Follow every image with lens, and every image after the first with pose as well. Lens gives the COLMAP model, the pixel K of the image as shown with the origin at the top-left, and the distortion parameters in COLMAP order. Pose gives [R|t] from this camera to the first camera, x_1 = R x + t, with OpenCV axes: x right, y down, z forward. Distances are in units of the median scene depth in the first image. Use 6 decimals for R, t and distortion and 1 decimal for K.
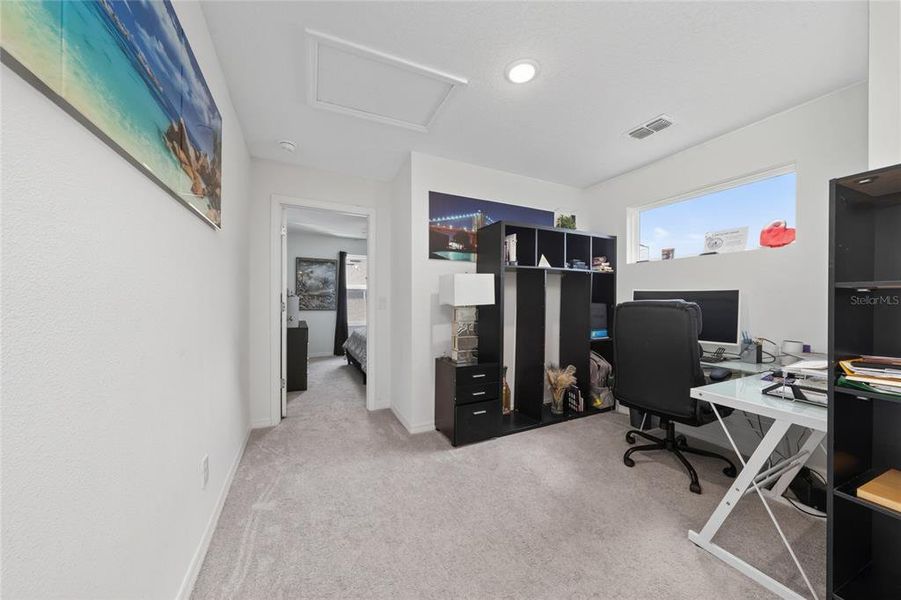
lens RADIAL K [[311.2, 0, 447.7], [0, 311.2, 299.9], [0, 0, 1]] dist [0.000700, -0.000299]
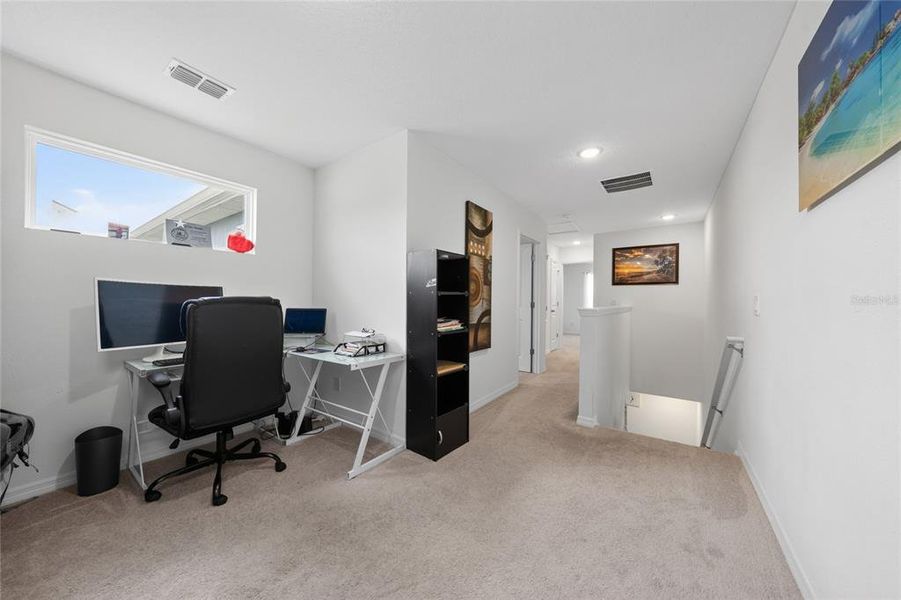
lens RADIAL K [[311.2, 0, 450.1], [0, 311.2, 301.7], [0, 0, 1]] dist [0.000700, -0.000299]
pose [[-0.489626, -0.005285, 0.871916, -0.376989], [-0.007919, 0.999967, 0.001614, 0.011115], [-0.871896, -0.006114, -0.489652, 0.847806]]
